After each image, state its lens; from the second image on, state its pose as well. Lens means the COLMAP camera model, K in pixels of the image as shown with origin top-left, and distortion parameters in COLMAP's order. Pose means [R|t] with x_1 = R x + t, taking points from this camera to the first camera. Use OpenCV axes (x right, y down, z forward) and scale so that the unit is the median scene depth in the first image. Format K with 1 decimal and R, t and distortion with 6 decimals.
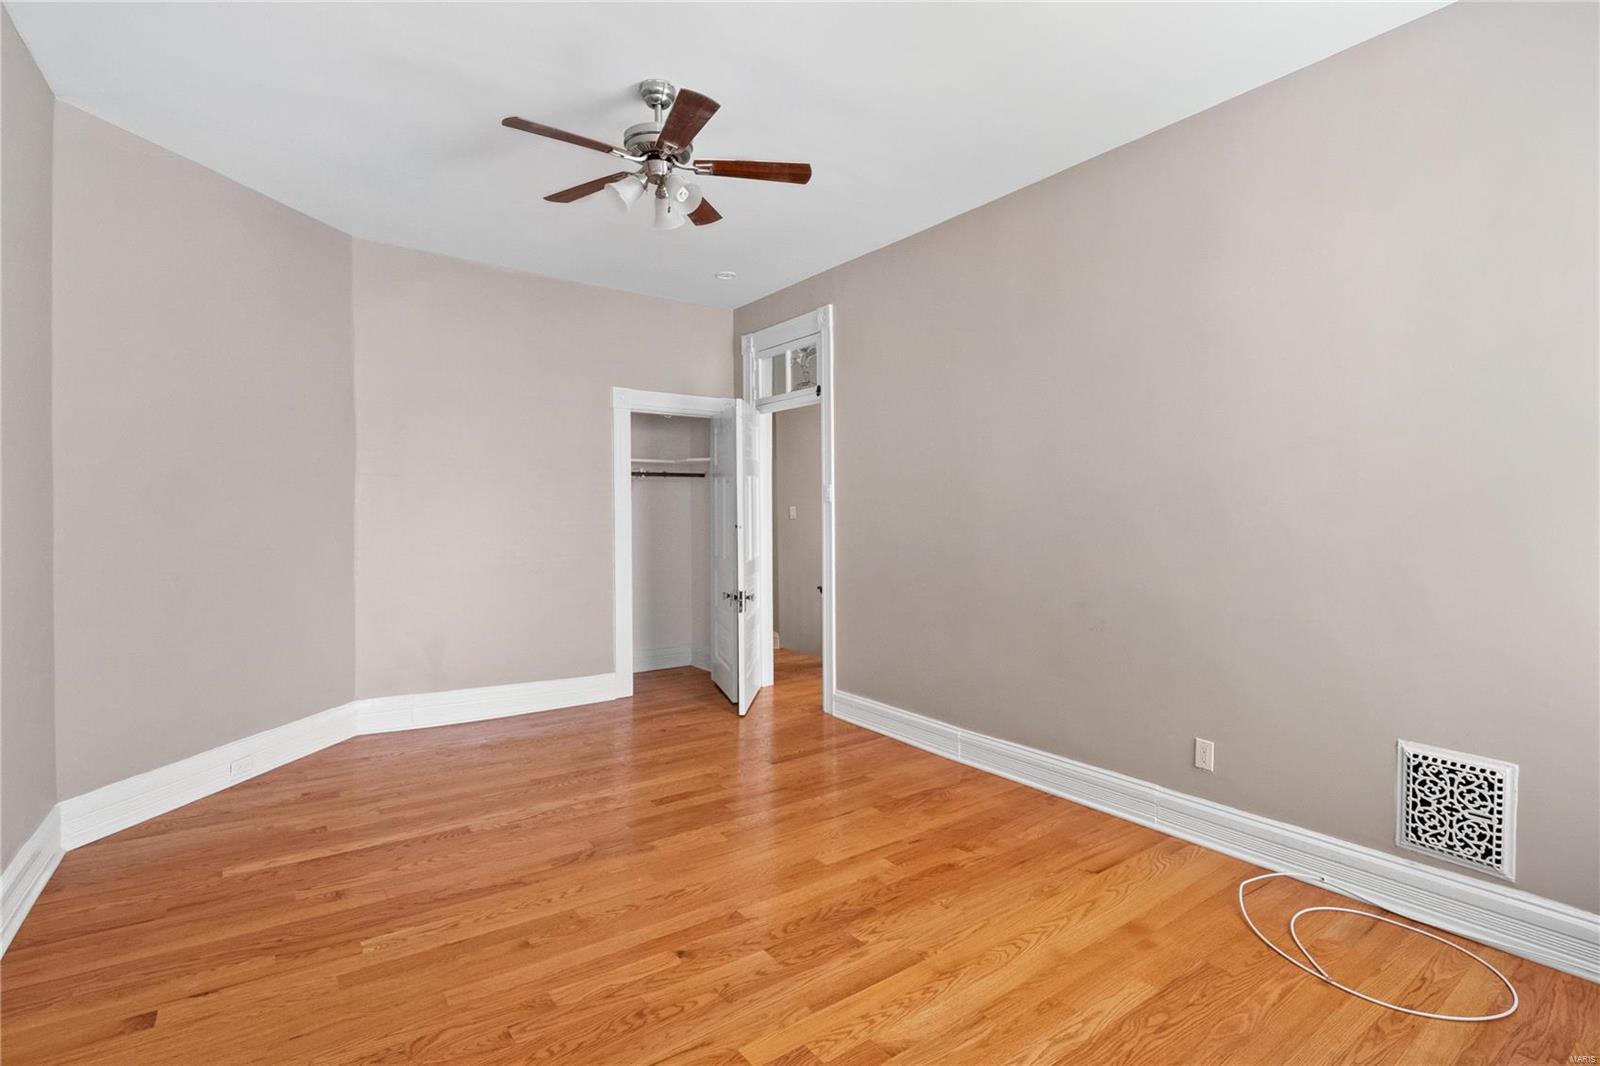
lens RADIAL K [[755.0, 0, 798.2], [0, 755.0, 502.2], [0, 0, 1]] dist [-0.012402, -0.000463]
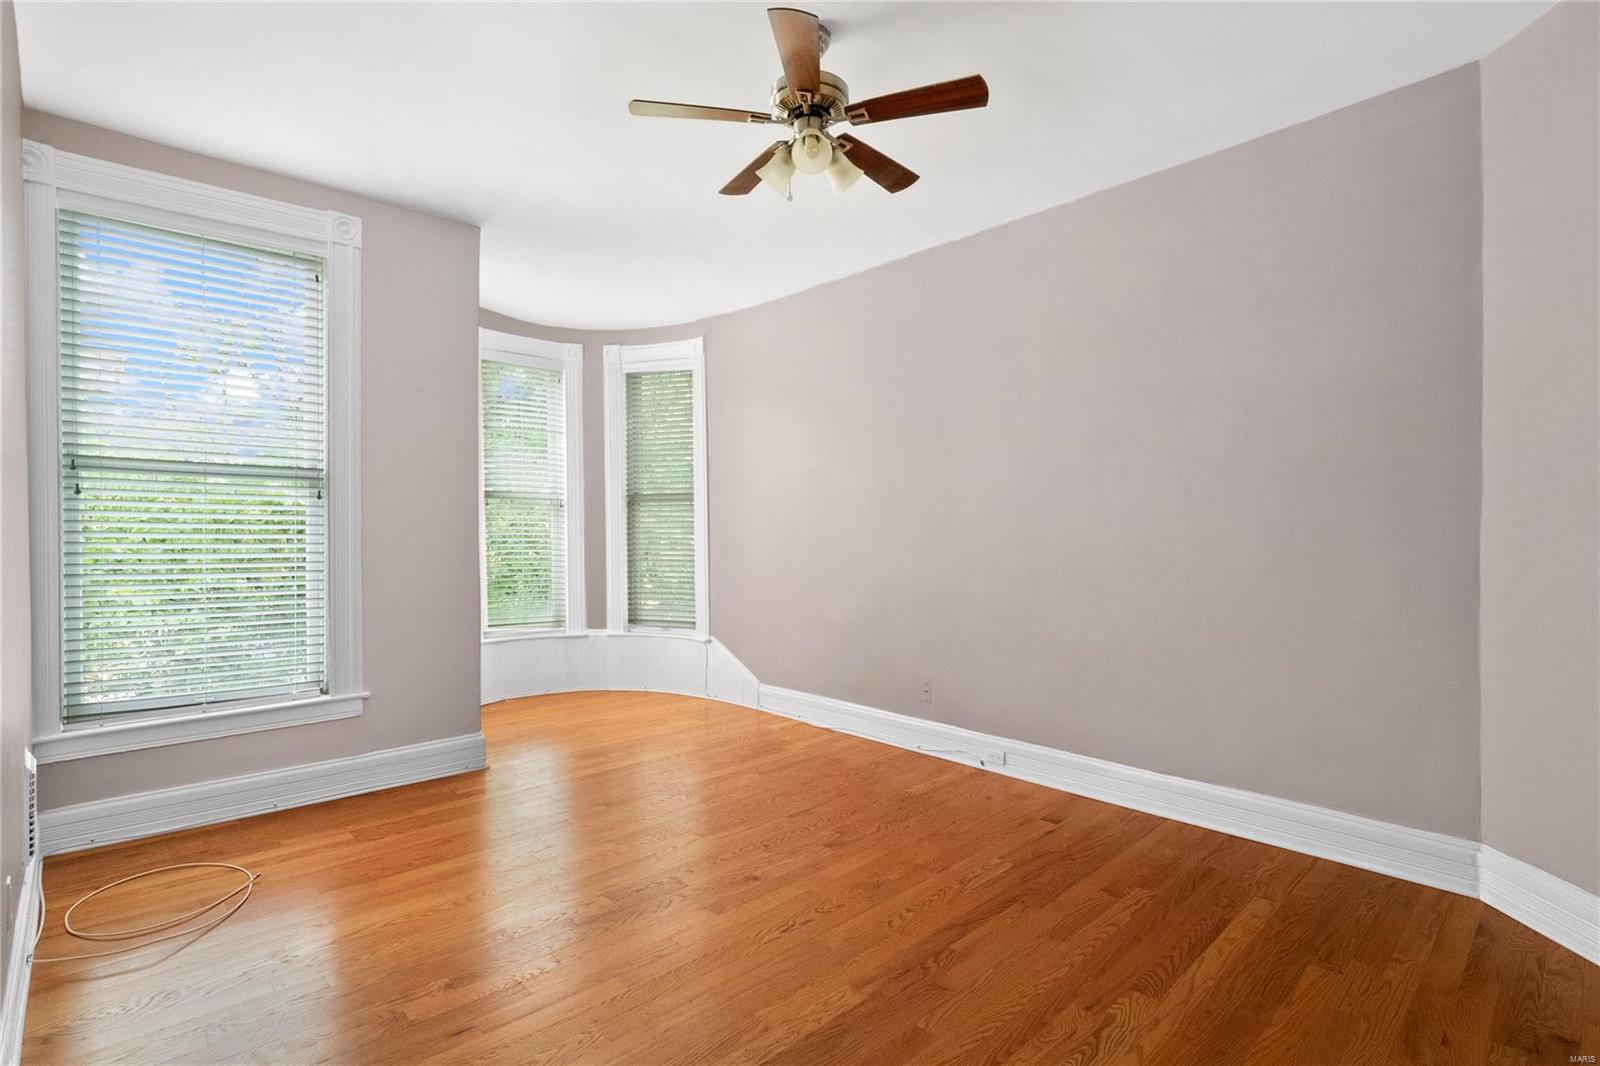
lens RADIAL K [[755.0, 0, 798.2], [0, 755.0, 502.2], [0, 0, 1]] dist [-0.012402, -0.000463]
pose [[-0.986974, -0.005871, -0.160770, -0.019598], [-0.003049, 0.999837, -0.017792, 0.002812], [0.160849, -0.017070, -0.986831, 1.958921]]
